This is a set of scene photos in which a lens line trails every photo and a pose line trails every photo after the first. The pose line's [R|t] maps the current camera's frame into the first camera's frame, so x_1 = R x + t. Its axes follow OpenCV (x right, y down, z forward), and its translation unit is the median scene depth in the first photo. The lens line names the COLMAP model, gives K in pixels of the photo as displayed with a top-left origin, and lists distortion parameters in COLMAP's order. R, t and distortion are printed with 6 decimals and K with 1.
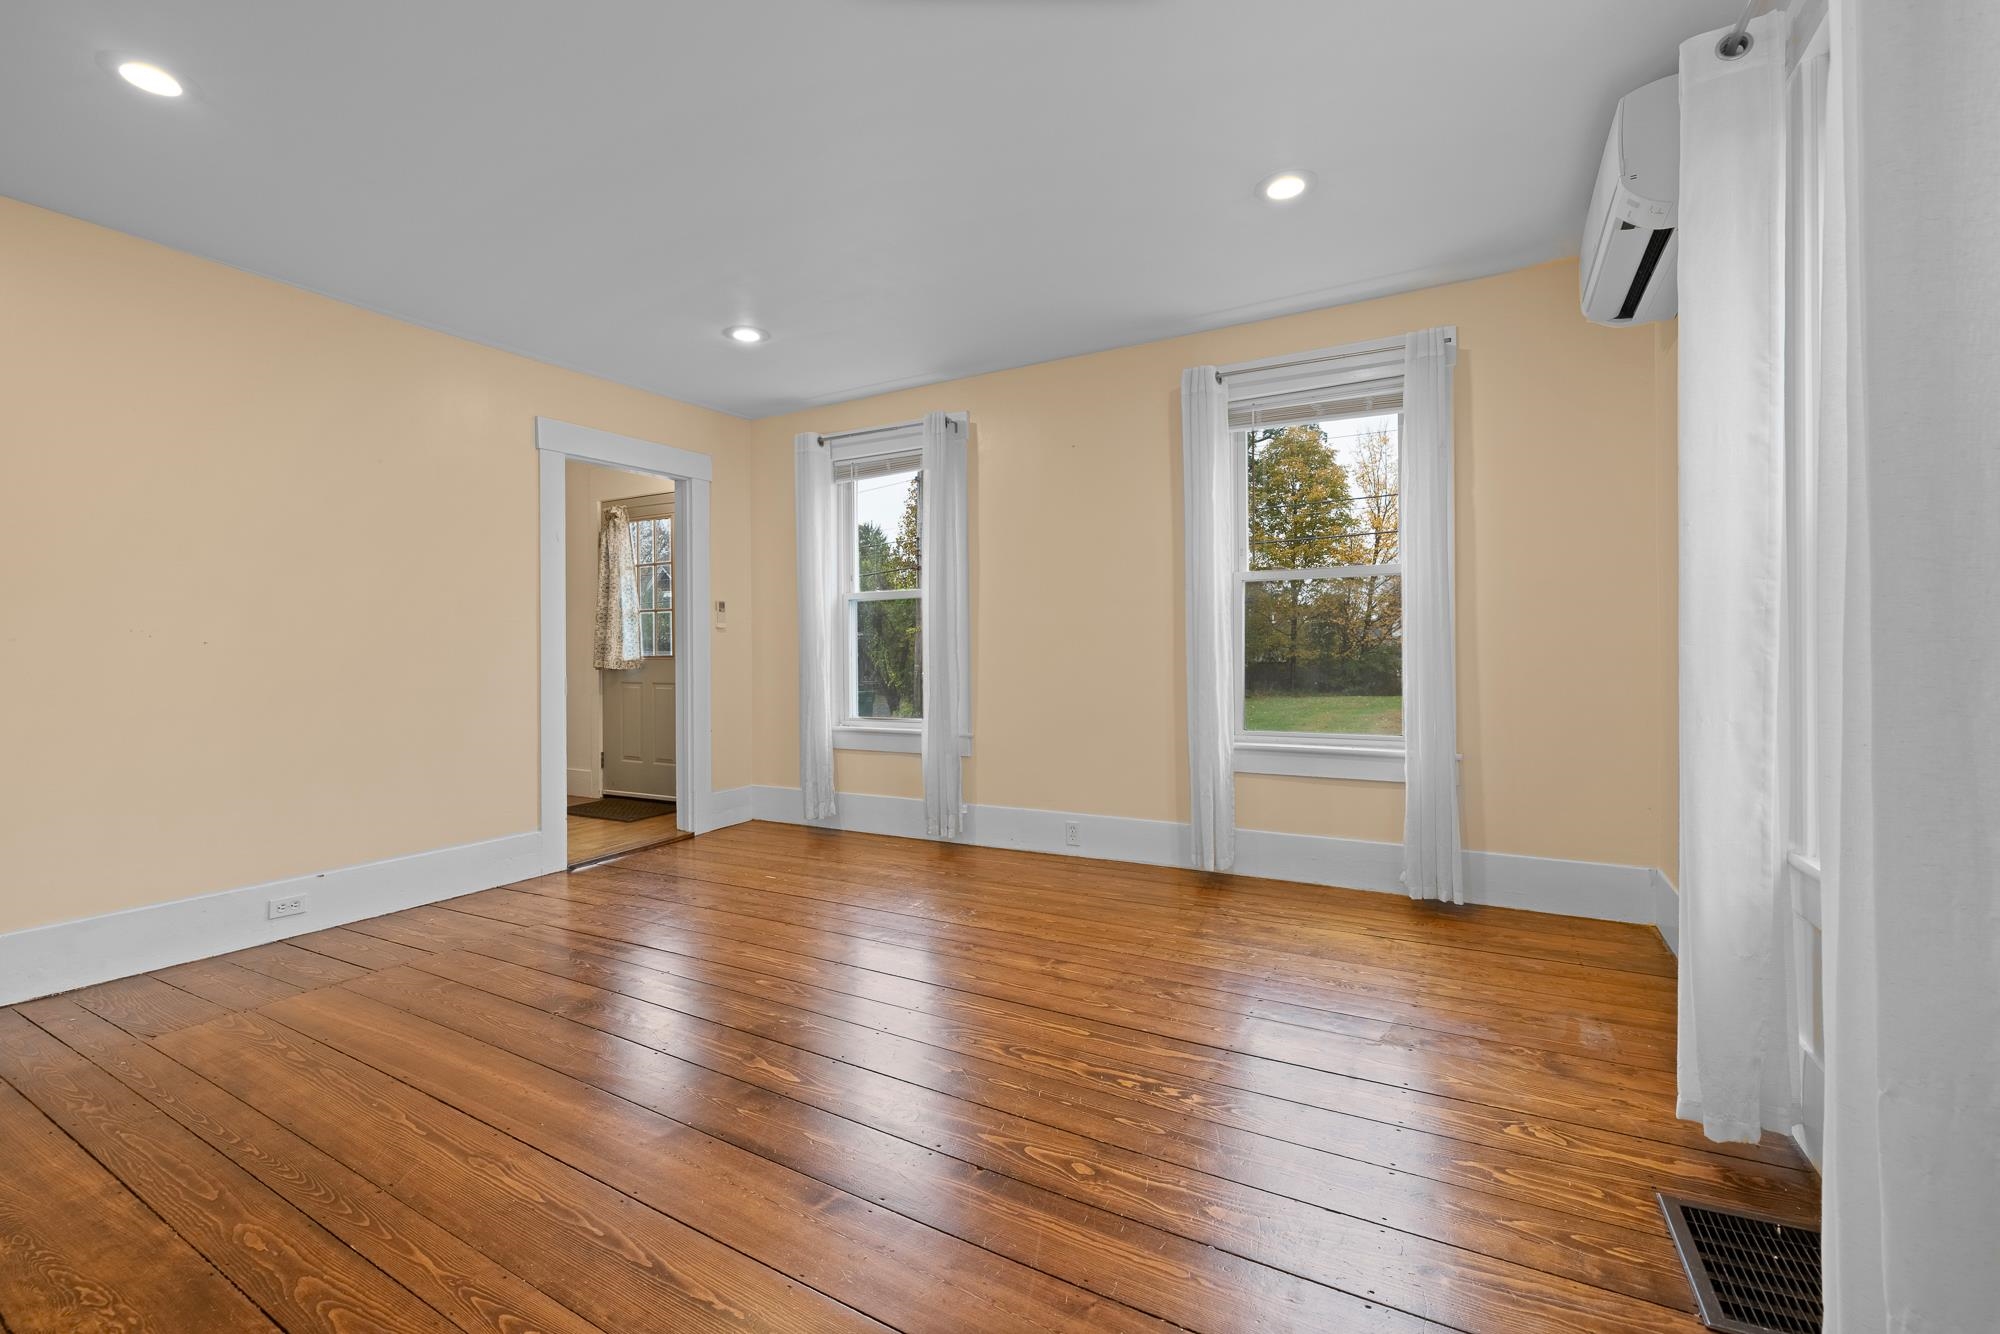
lens RADIAL K [[846.1, 0, 994.3], [0, 846.1, 636.7], [0, 0, 1]] dist [0.003603, 0.000141]
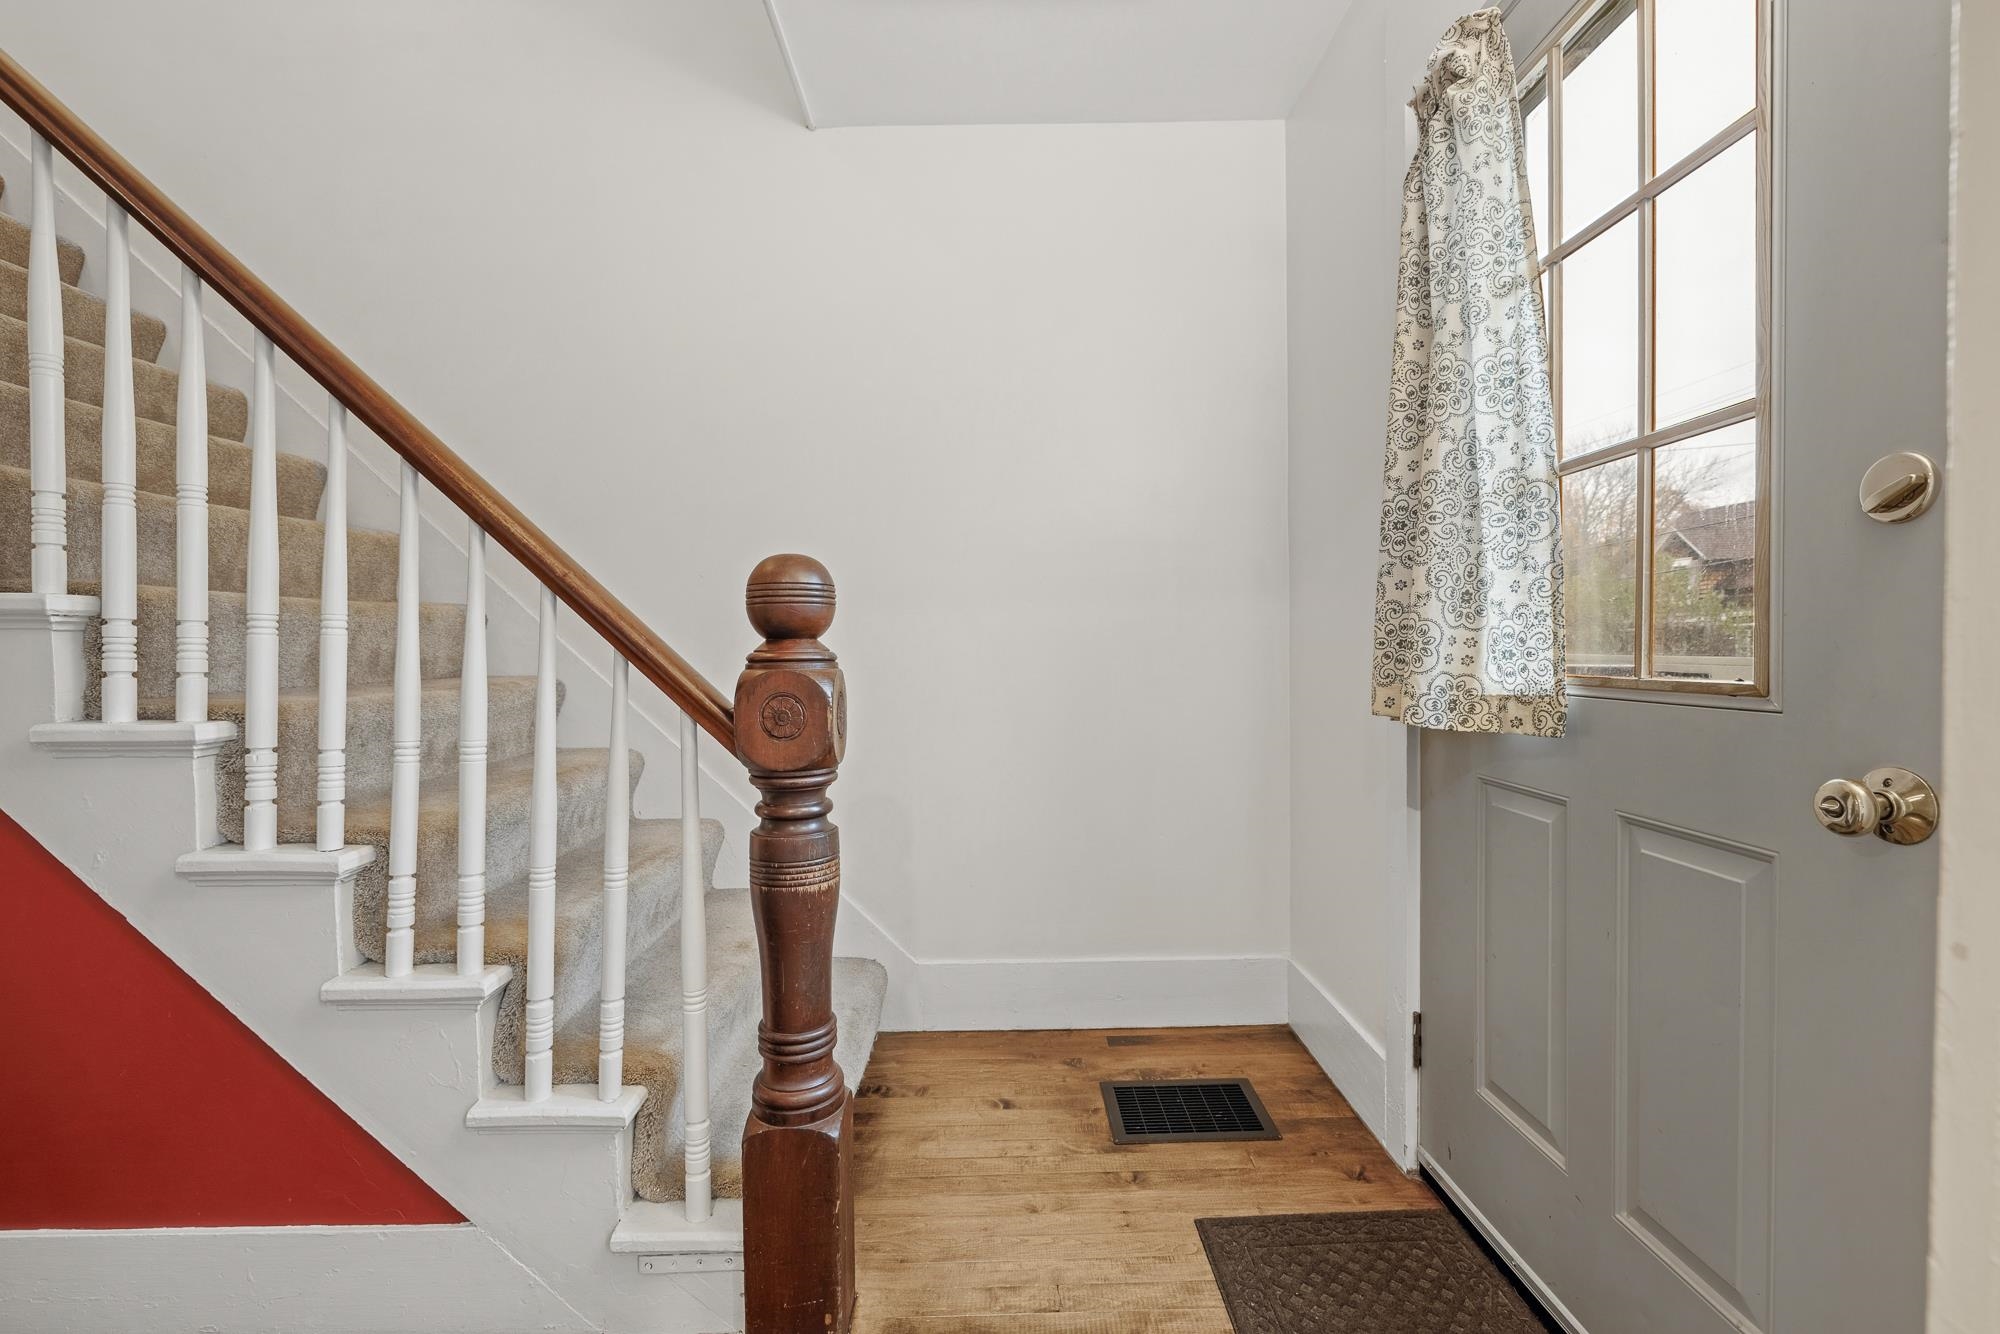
lens RADIAL K [[830.5, 0, 999.0], [0, 830.5, 674.8], [0, 0, 1]] dist [-0.000252, -0.000026]
pose [[0.497113, 0.028226, -0.867227, -0.509069], [0.026790, 0.998495, 0.047855, 0.013285], [0.867272, -0.047022, 0.495609, 1.283376]]
